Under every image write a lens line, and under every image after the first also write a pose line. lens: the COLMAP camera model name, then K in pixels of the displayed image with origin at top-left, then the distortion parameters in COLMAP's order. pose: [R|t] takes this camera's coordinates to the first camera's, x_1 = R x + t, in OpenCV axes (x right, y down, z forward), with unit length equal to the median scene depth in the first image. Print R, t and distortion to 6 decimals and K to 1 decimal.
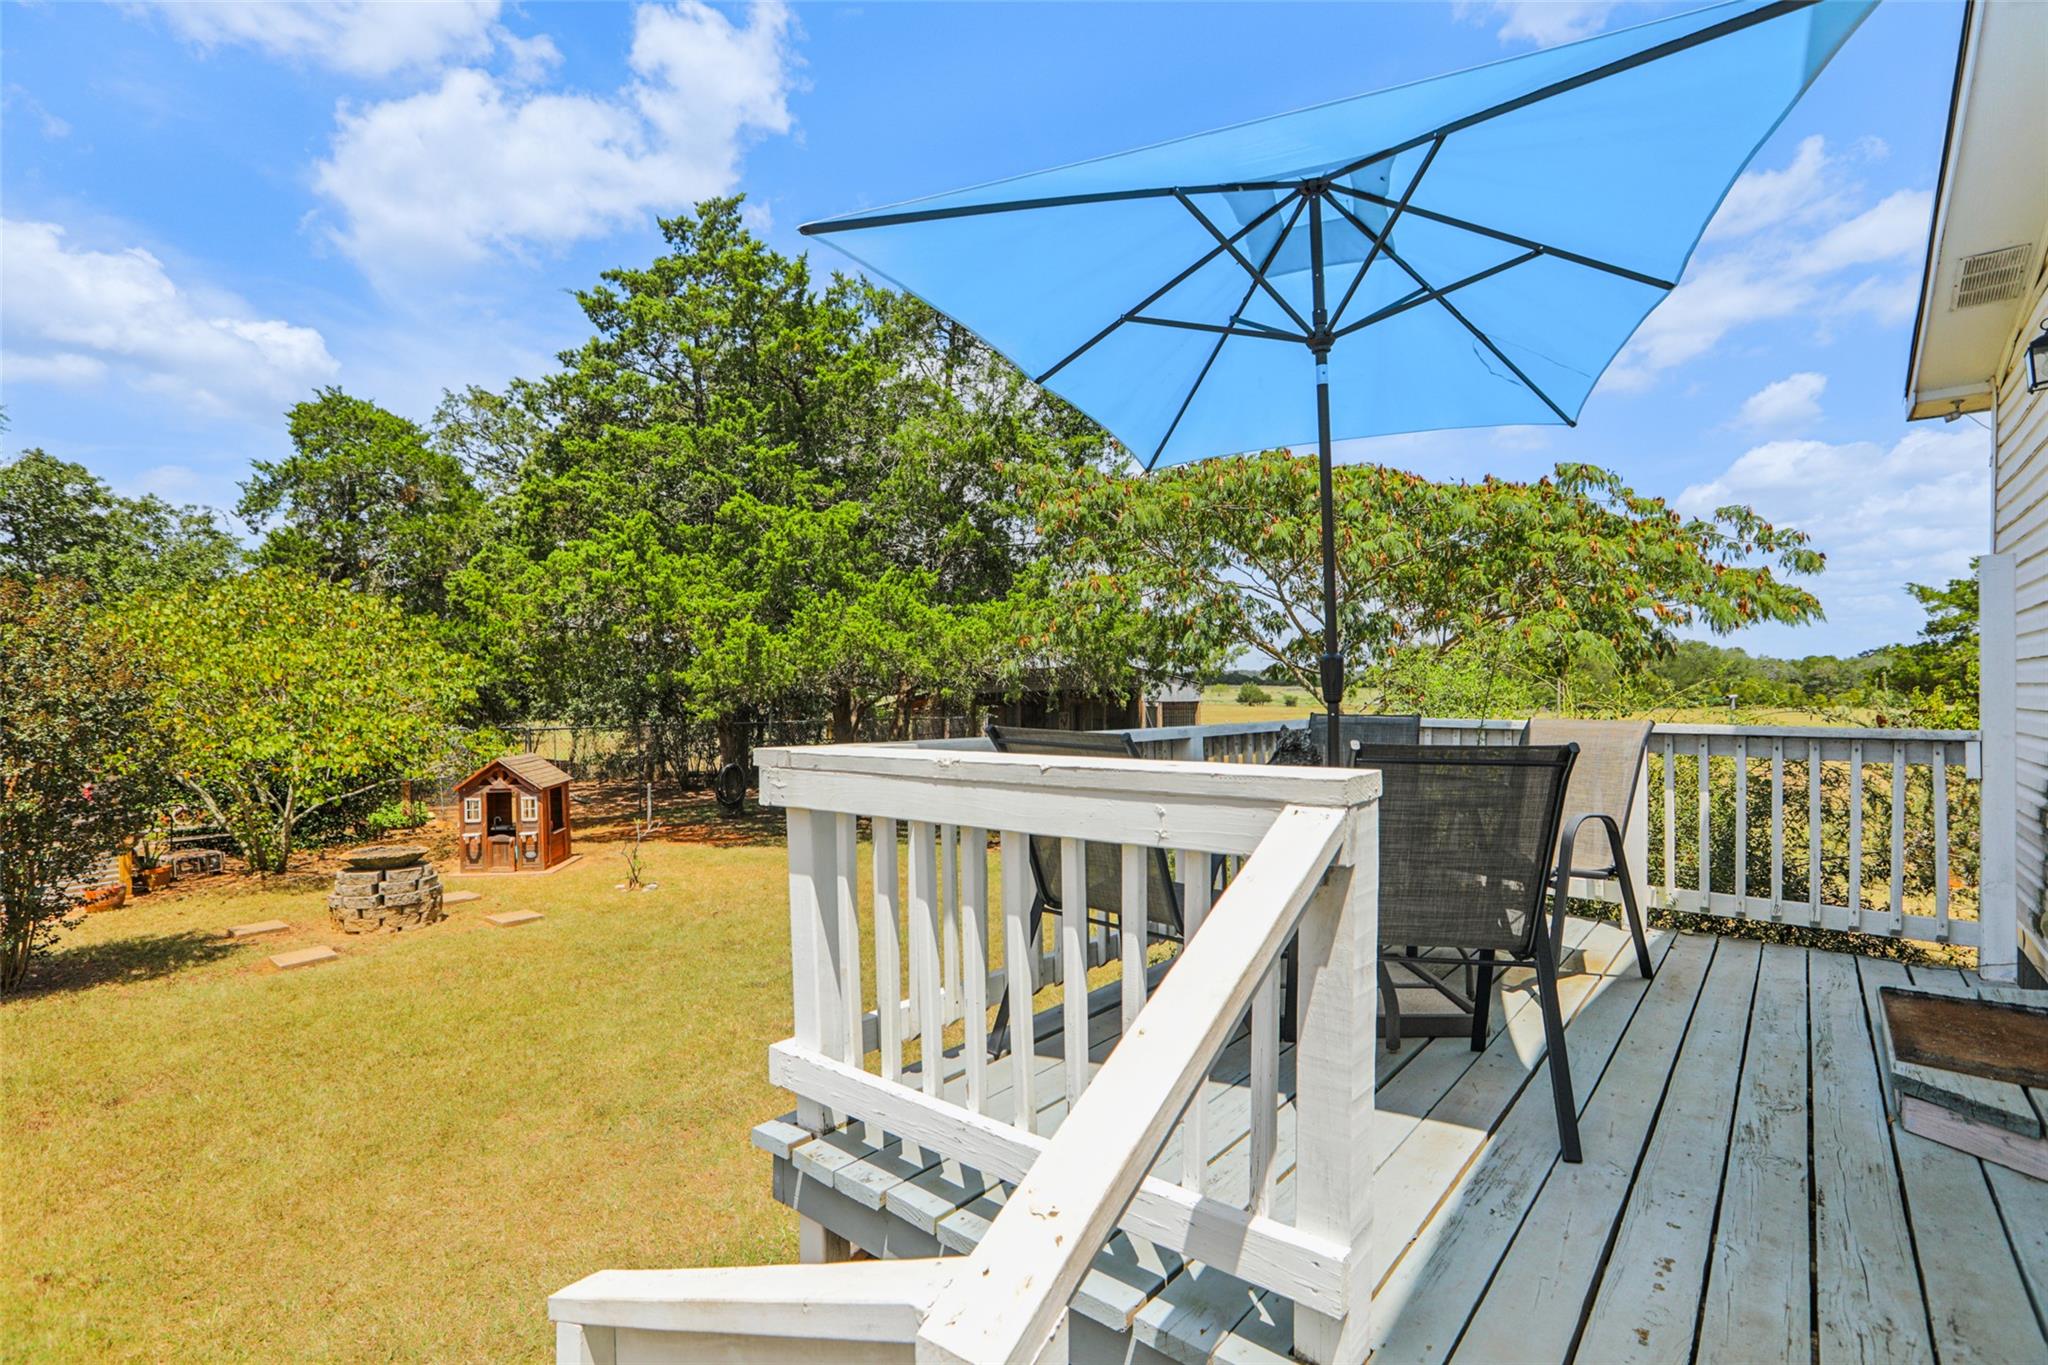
lens RADIAL K [[949.8, 0, 1023.7], [0, 949.8, 689.4], [0, 0, 1]] dist [-0.000439, 0.001925]
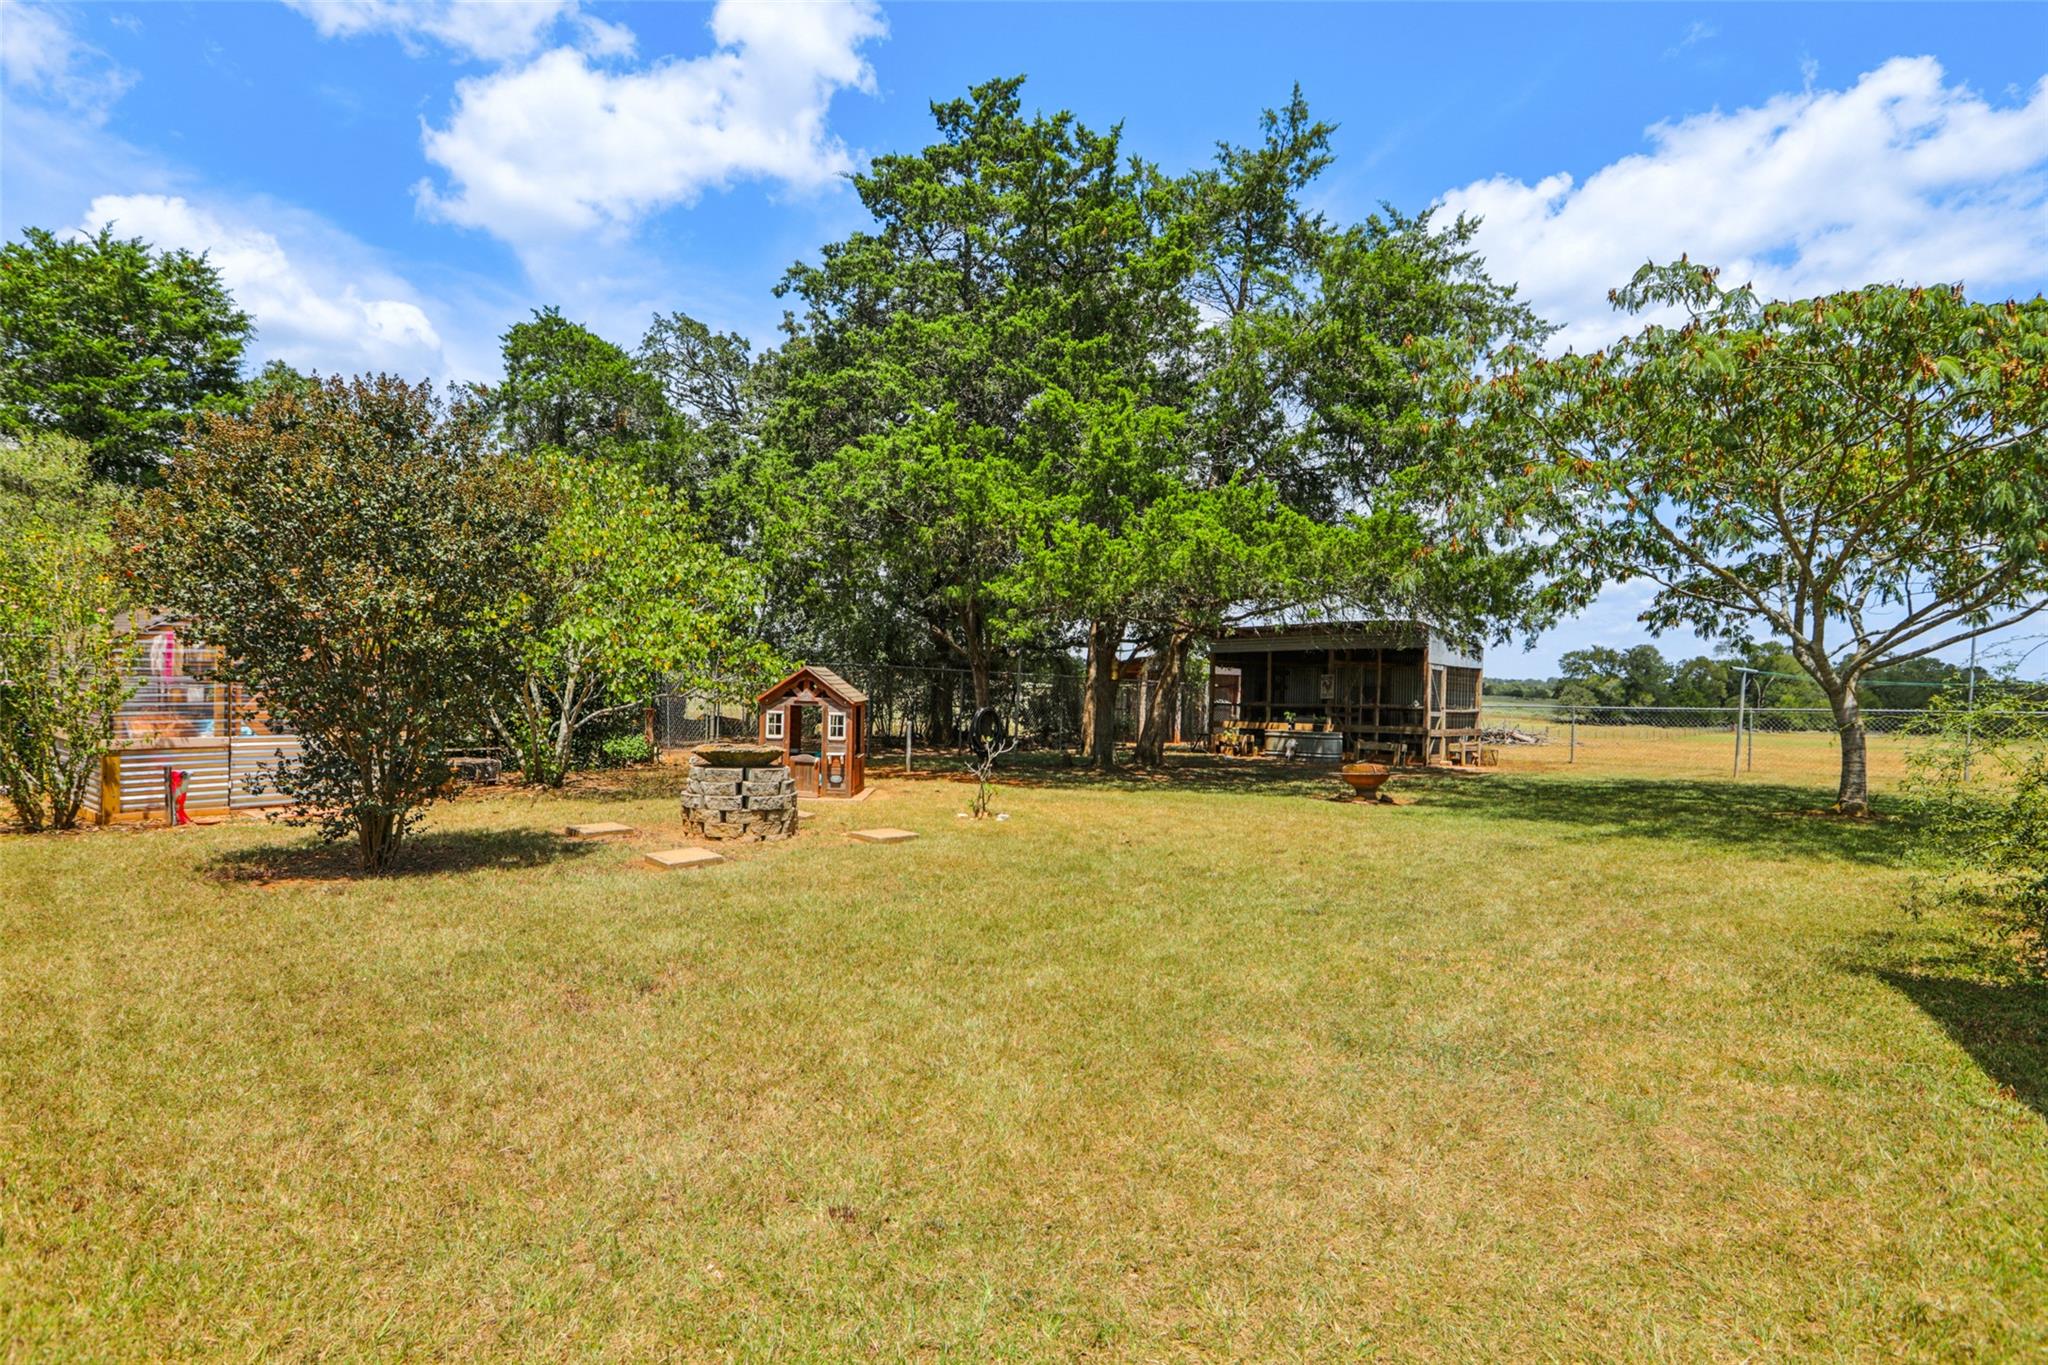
lens RADIAL K [[982.7, 0, 1027.3], [0, 982.7, 684.9], [0, 0, 1]] dist [-0.015205, 0.000041]
pose [[0.995066, 0.041984, -0.089893, -0.236245], [-0.042465, 0.999092, -0.003442, 0.073805], [0.089667, 0.007242, 0.995945, 0.106285]]
